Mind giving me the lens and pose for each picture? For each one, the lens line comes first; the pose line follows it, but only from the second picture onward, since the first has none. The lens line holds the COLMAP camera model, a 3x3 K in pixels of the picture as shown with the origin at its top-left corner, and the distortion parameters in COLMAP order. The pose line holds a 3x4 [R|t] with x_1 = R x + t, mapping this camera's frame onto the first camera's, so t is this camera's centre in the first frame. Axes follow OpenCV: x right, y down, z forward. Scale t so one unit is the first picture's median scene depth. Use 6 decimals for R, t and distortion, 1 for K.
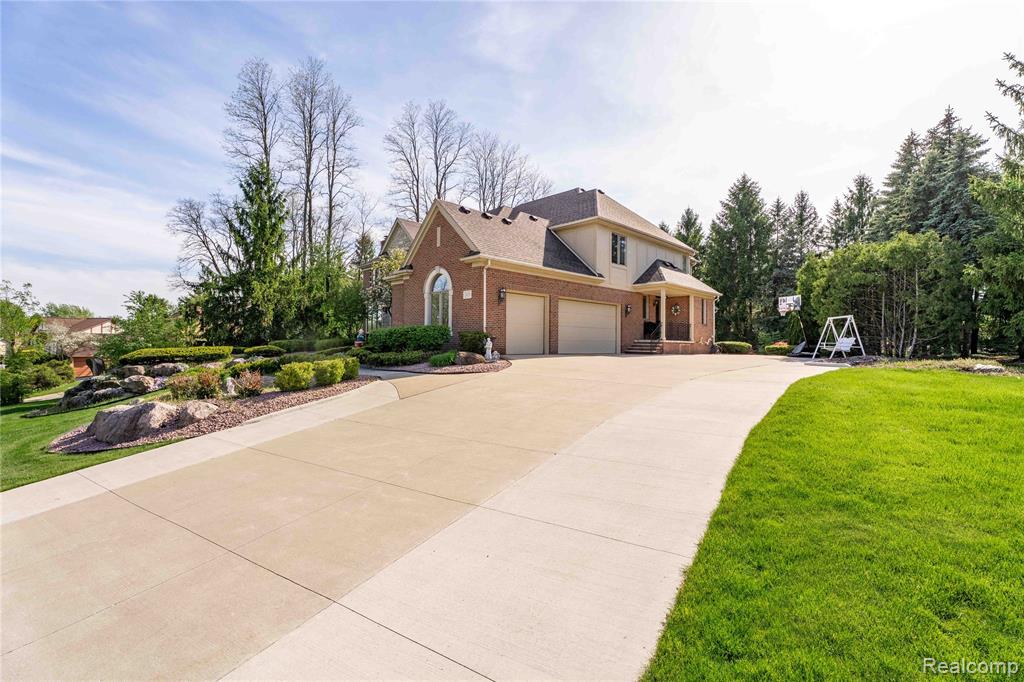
lens RADIAL K [[452.7, 0, 511.7], [0, 452.7, 338.0], [0, 0, 1]] dist [0.002871, -0.000413]
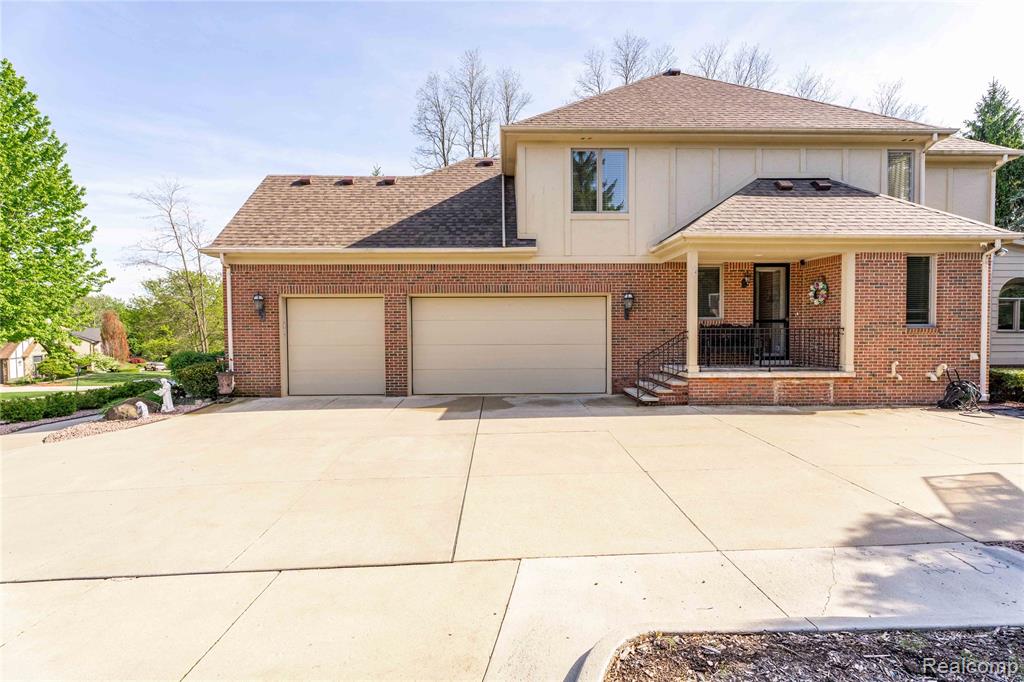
lens RADIAL K [[452.7, 0, 511.7], [0, 452.7, 338.0], [0, 0, 1]] dist [0.002871, -0.000413]
pose [[0.727702, 0.001245, -0.685893, 0.457007], [0.022195, 0.999432, 0.025362, -0.038336], [0.685535, -0.033680, 0.727261, 0.525689]]
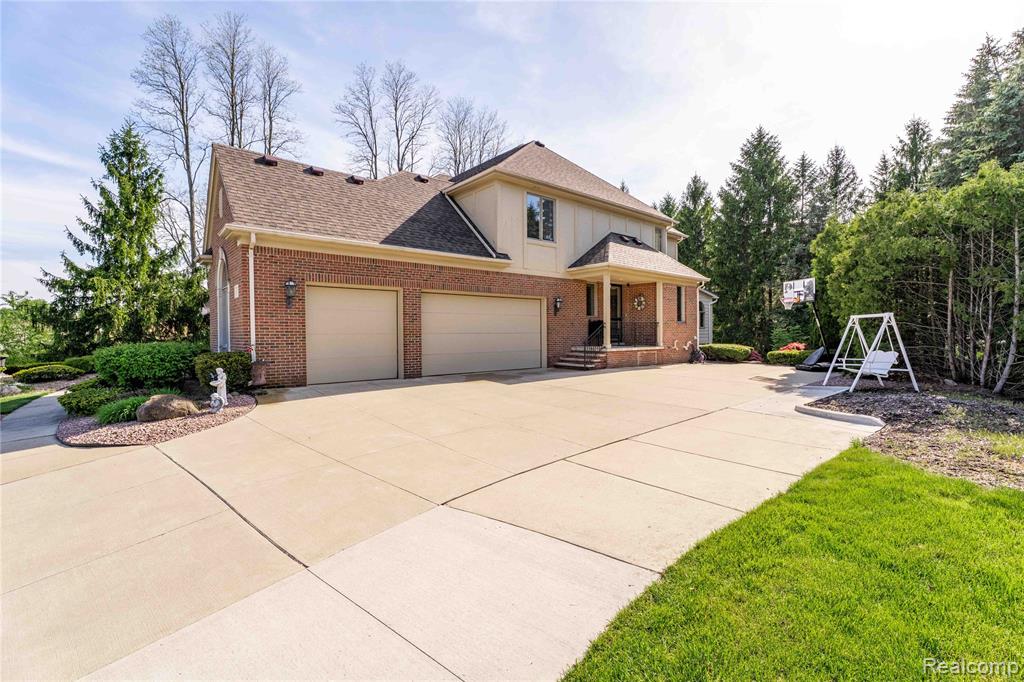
lens RADIAL K [[452.7, 0, 511.7], [0, 452.7, 338.0], [0, 0, 1]] dist [0.002871, -0.000413]
pose [[0.997238, -0.015885, -0.072558, 0.218335], [0.017660, 0.999559, 0.023884, -0.027592], [0.072147, -0.025100, 0.997078, 0.275058]]
